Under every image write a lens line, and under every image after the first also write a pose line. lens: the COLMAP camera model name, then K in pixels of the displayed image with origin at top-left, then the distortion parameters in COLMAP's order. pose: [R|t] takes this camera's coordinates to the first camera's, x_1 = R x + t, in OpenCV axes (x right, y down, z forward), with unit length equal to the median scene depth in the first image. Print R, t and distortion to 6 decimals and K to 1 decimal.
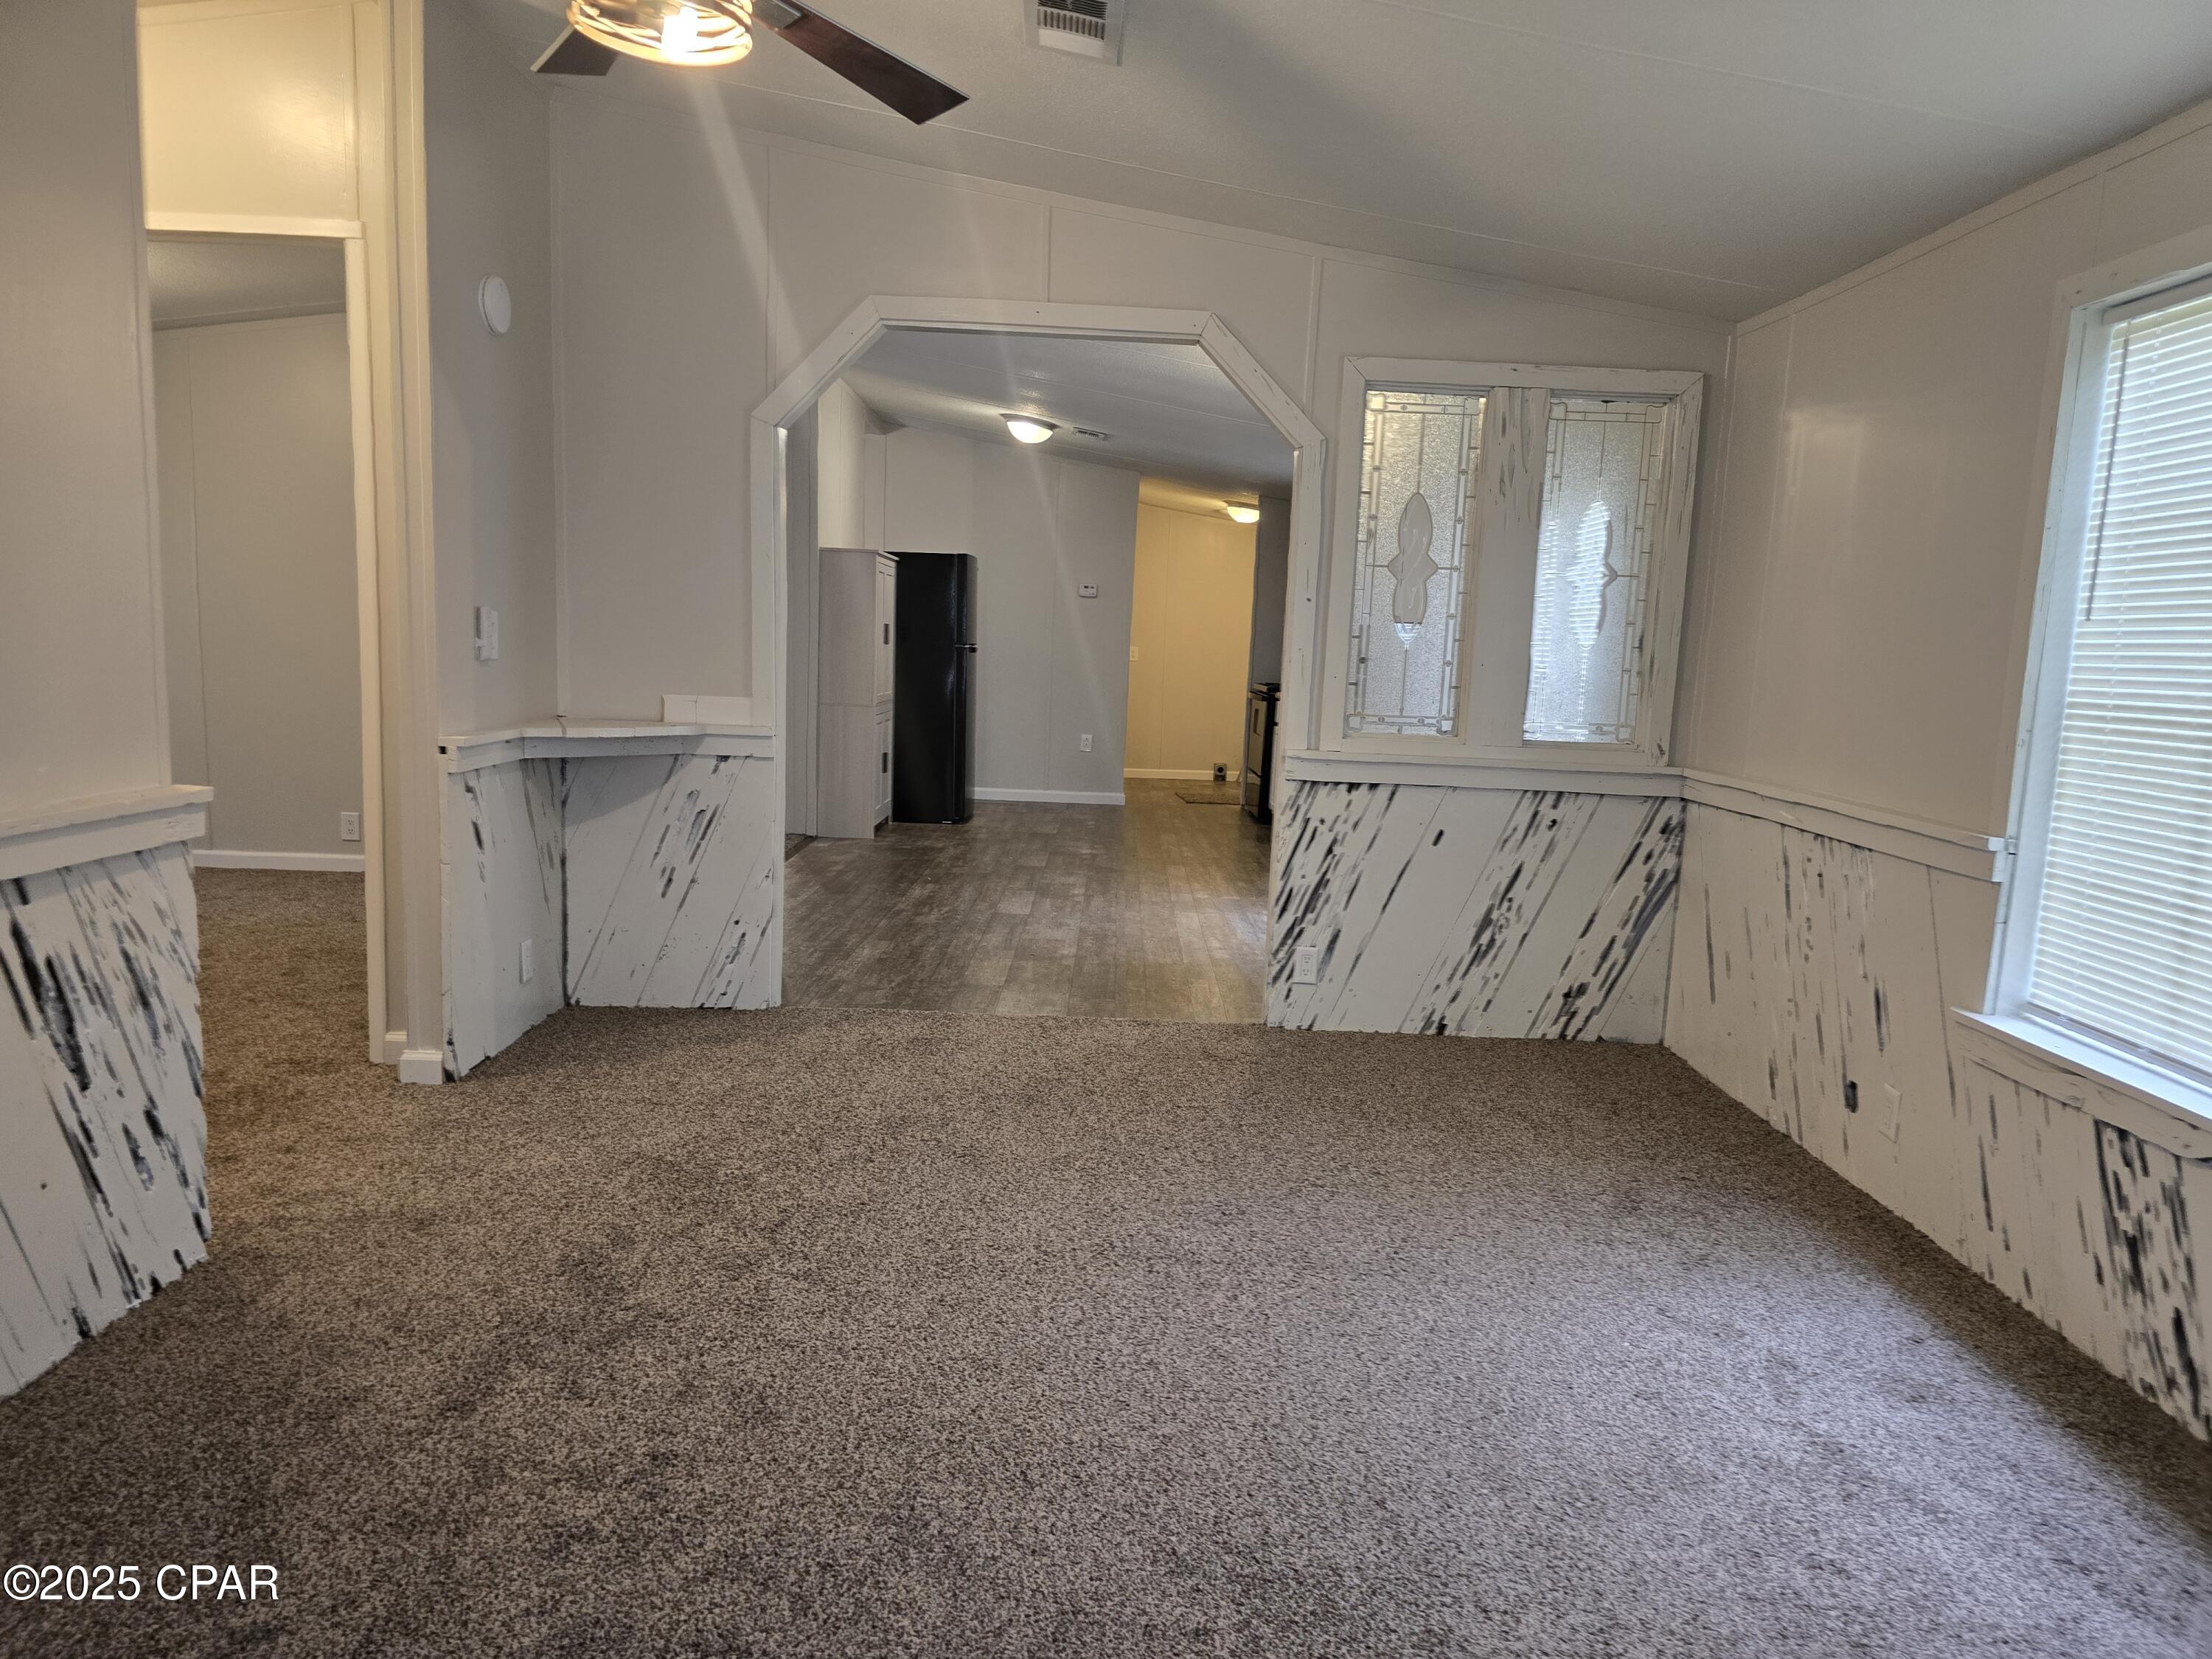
lens RADIAL K [[1481.8, 0, 1127.0], [0, 1481.8, 837.7], [0, 0, 1]] dist [0.049489, -0.044333]
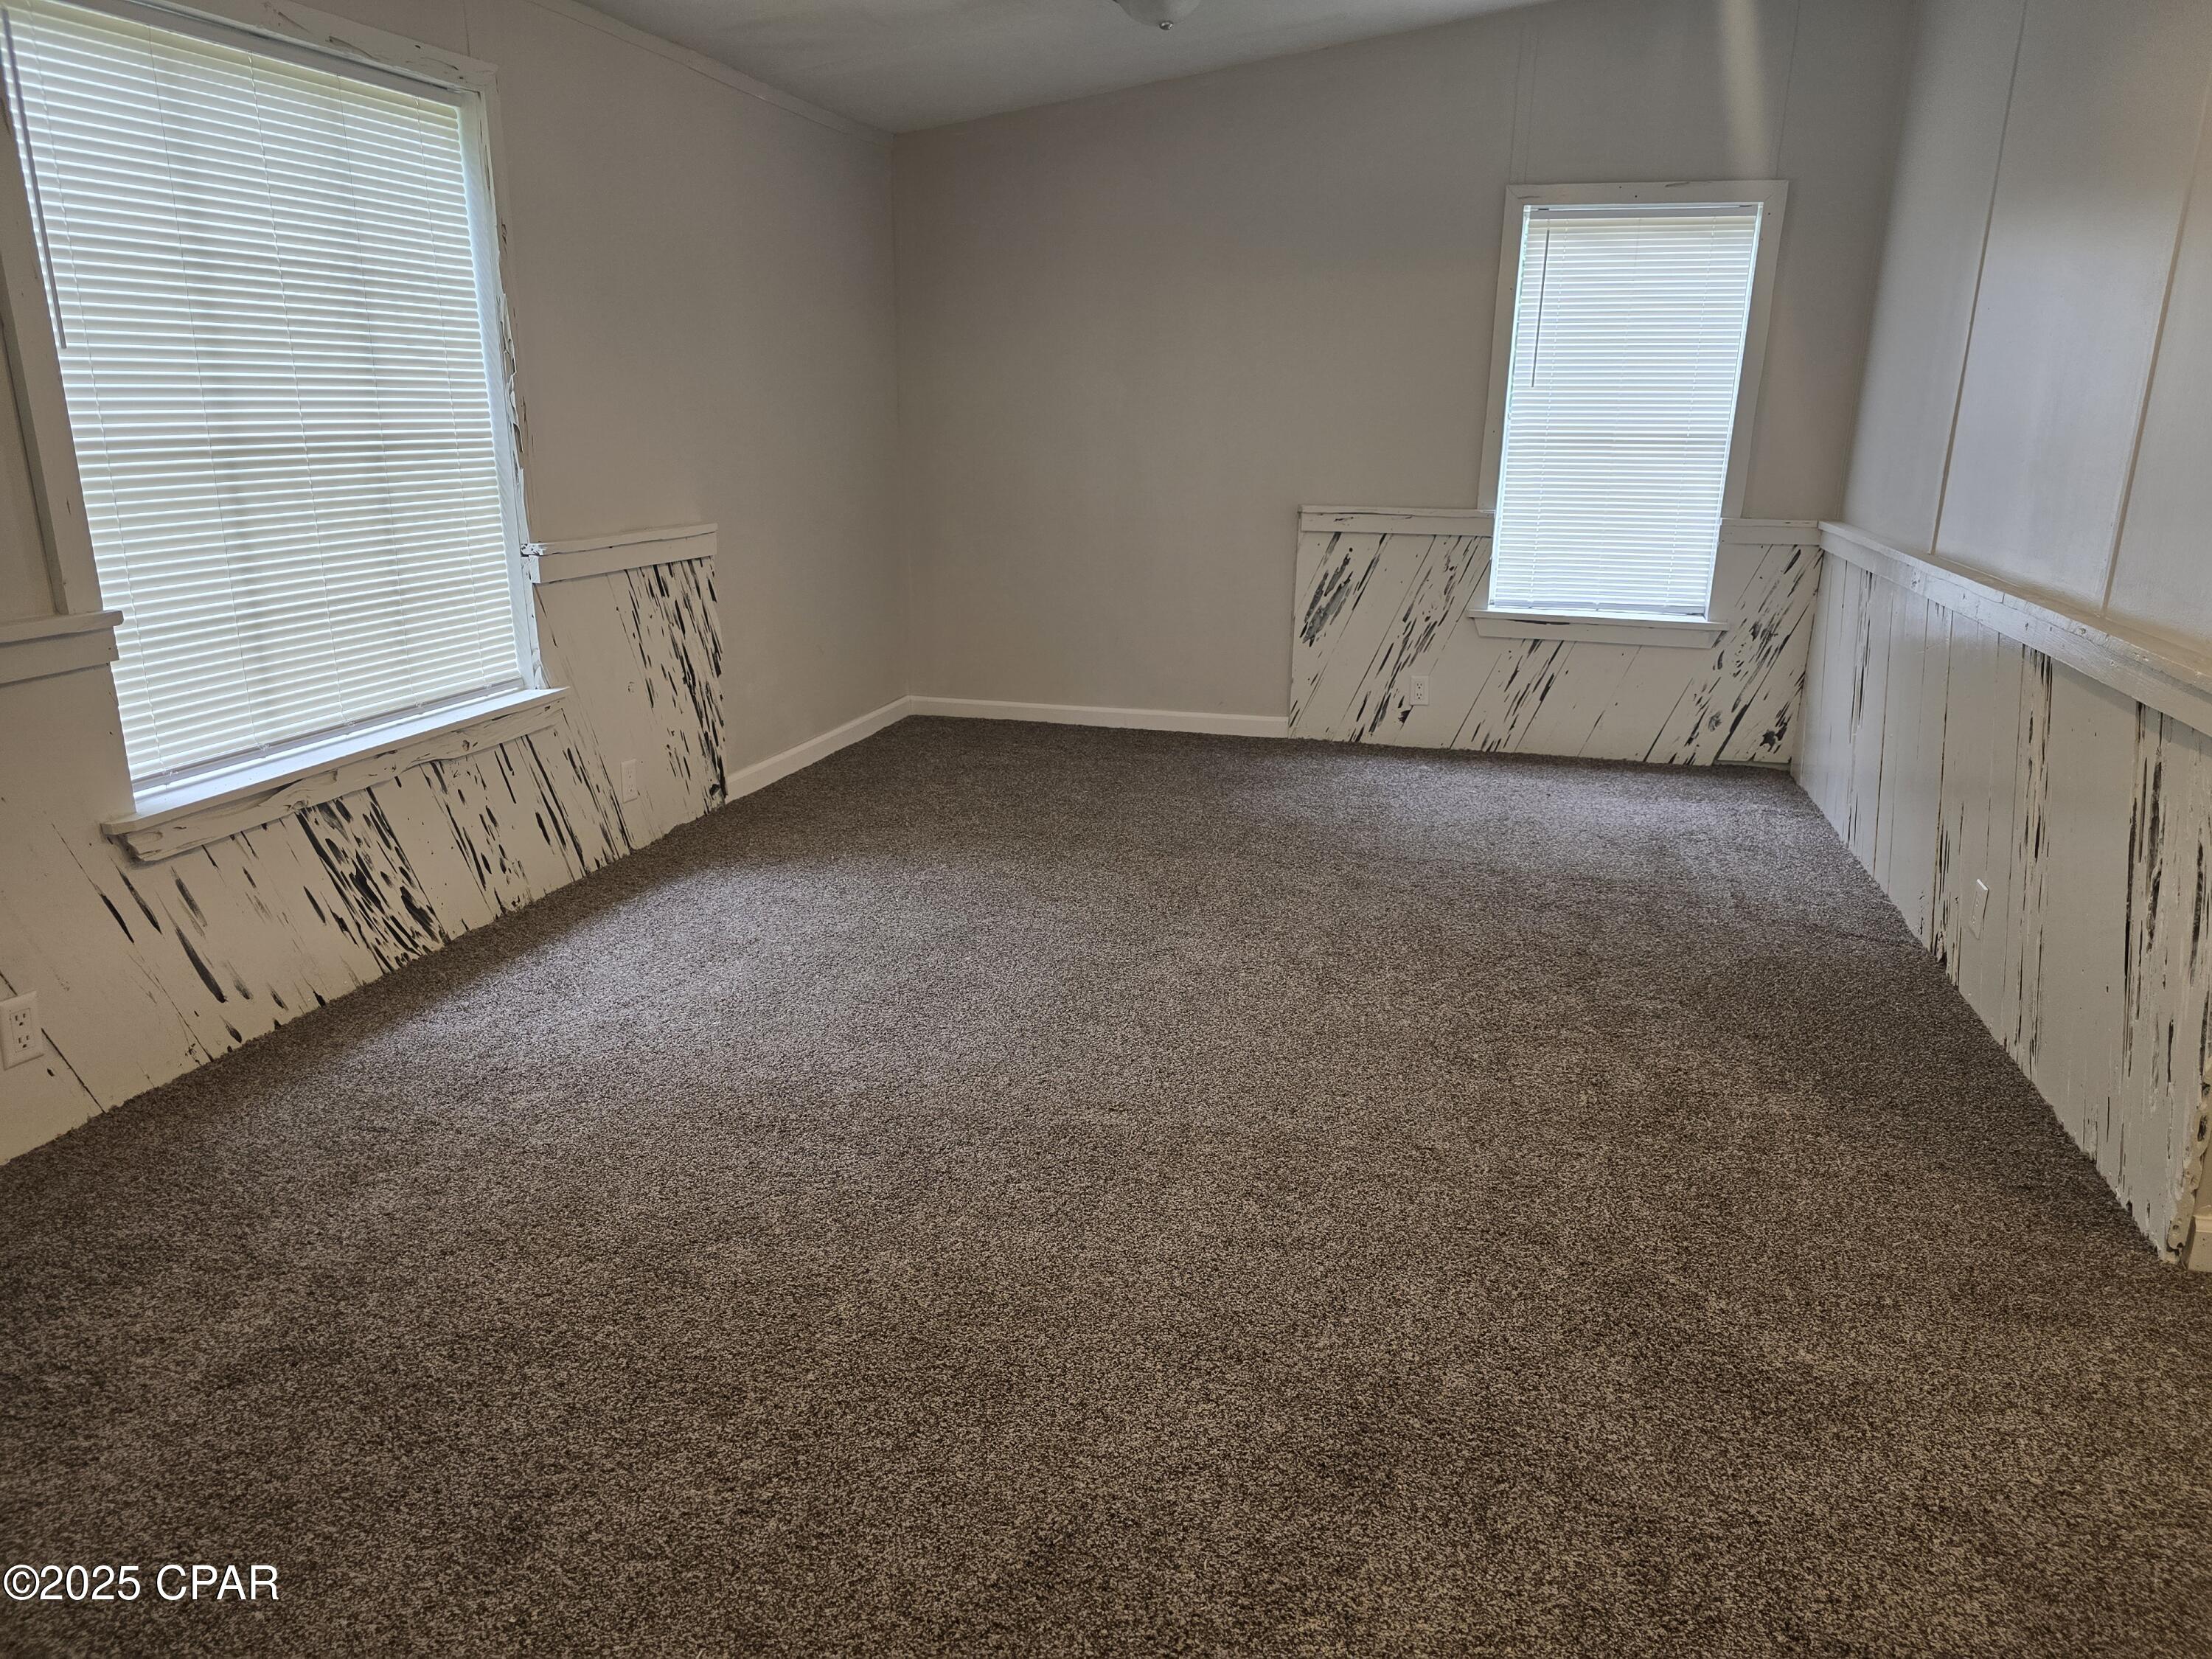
lens RADIAL K [[1481.8, 0, 1115.8], [0, 1481.8, 831.4], [0, 0, 1]] dist [0.049489, -0.044333]
pose [[-0.956081, -0.134079, 0.260636, -0.249433], [-0.013771, 0.908802, 0.417000, -0.290443], [-0.292777, 0.395097, -0.870735, 1.883819]]
